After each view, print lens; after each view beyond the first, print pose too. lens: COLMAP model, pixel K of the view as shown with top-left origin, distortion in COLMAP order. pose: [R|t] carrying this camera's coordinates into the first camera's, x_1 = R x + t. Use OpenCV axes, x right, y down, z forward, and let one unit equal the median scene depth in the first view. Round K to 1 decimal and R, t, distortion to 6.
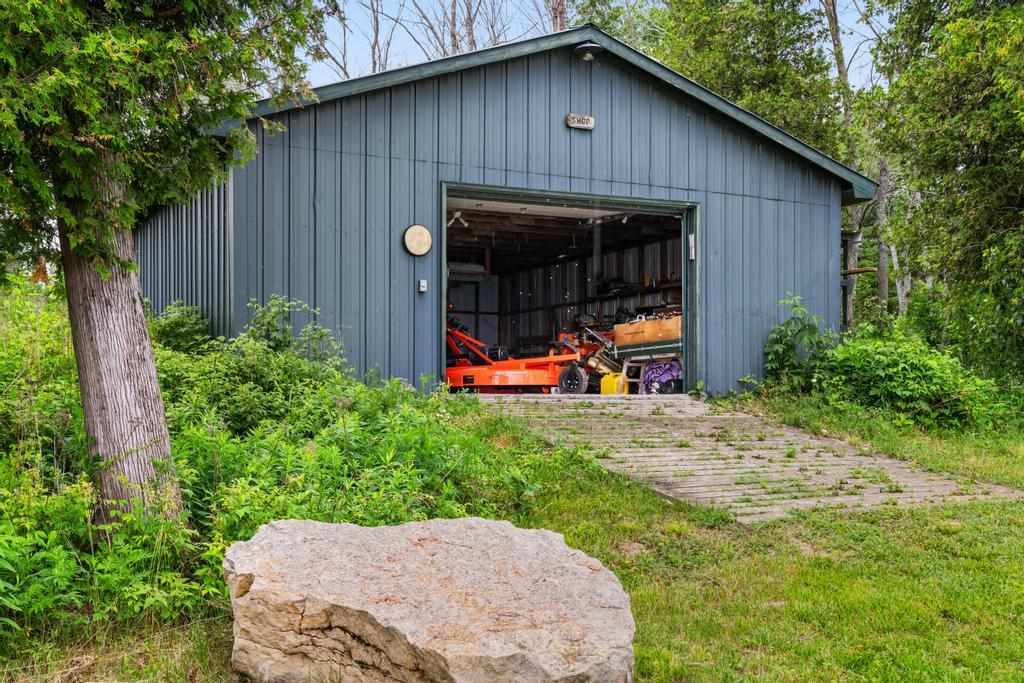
lens RADIAL K [[1138.2, 0, 511.7], [0, 1138.2, 346.2], [0, 0, 1]] dist [0.005844, 0.000000]
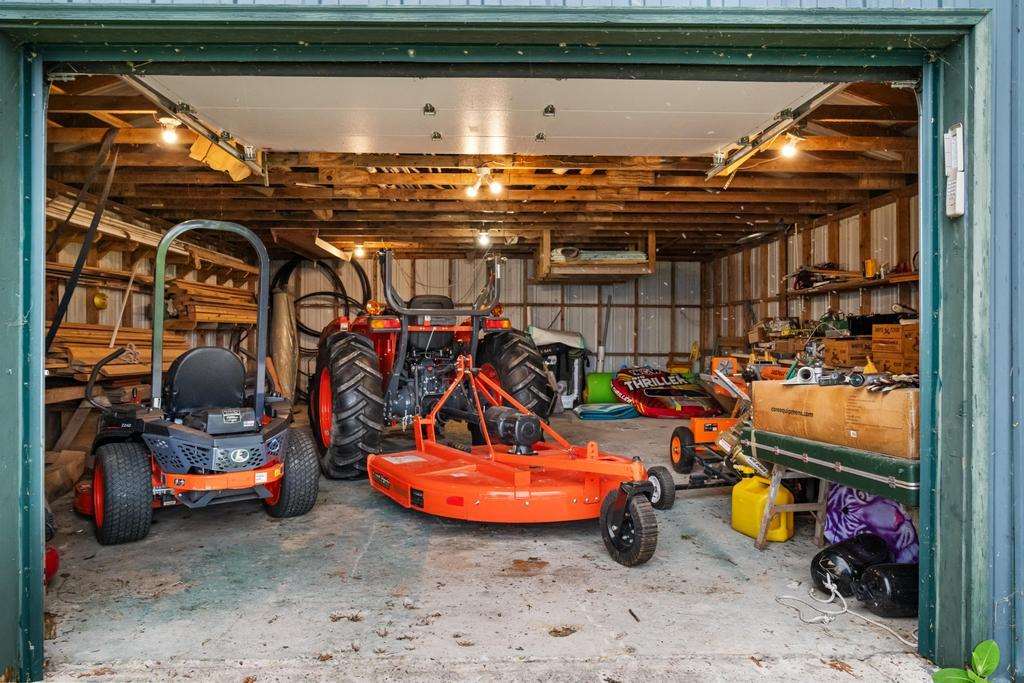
lens RADIAL K [[745.6, 0, 510.6], [0, 745.6, 331.2], [0, 0, 1]] dist [0.003257, 0.000224]
pose [[0.927468, -0.000897, -0.373901, 0.115047], [0.012707, 0.999495, 0.029123, -0.049043], [0.373686, -0.031762, 0.927011, 0.721408]]
